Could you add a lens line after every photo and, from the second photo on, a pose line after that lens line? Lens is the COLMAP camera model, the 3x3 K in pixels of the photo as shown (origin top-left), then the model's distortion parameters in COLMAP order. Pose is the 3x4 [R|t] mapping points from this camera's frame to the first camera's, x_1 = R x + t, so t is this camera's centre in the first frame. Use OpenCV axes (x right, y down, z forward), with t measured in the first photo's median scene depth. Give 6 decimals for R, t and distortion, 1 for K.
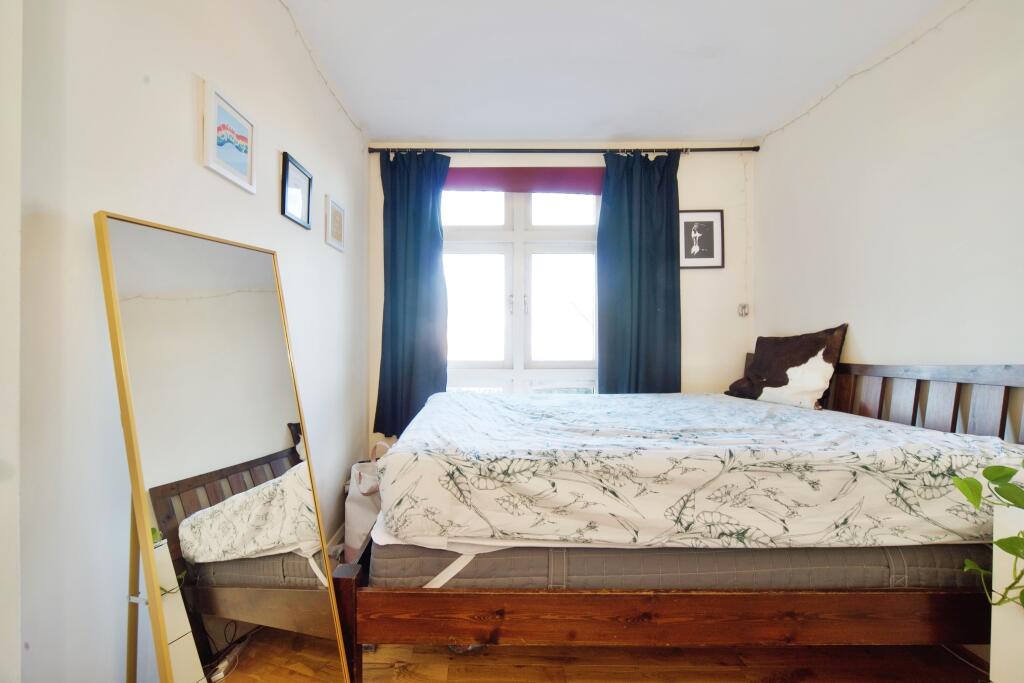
lens RADIAL K [[402.1, 0, 512.0], [0, 402.1, 341.5], [0, 0, 1]] dist [-0.002903, 0.000191]
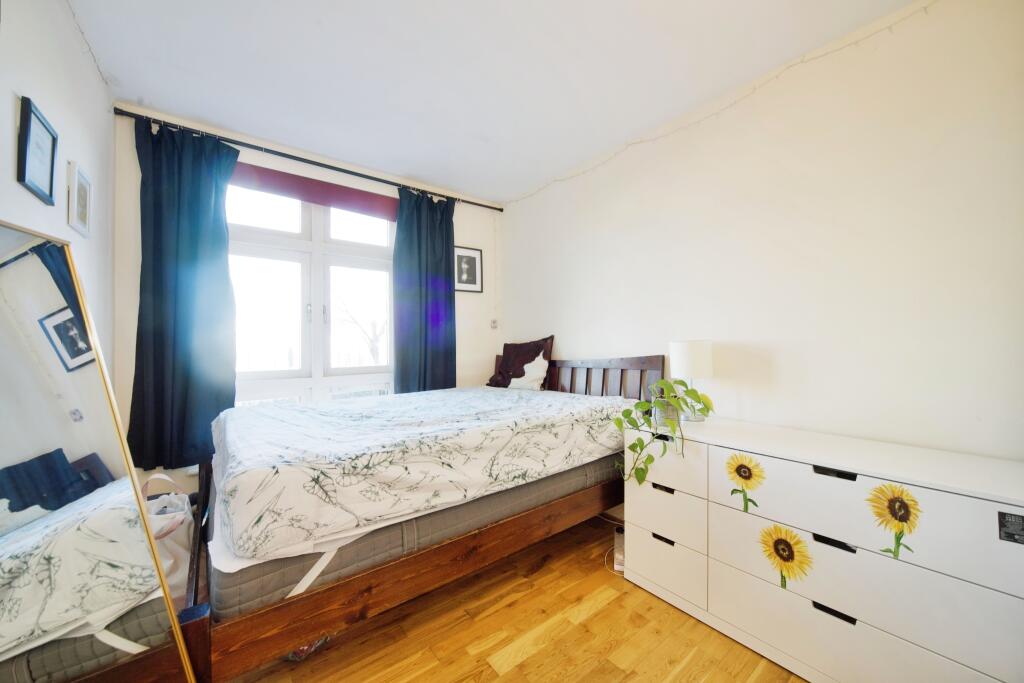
lens RADIAL K [[366.1, 0, 515.4], [0, 366.1, 343.9], [0, 0, 1]] dist [-0.000592, 0.000187]
pose [[0.785131, -0.007995, 0.619279, -0.300913], [0.011424, 0.999934, -0.001575, -0.014682], [-0.619225, 0.008311, 0.785170, -0.072608]]
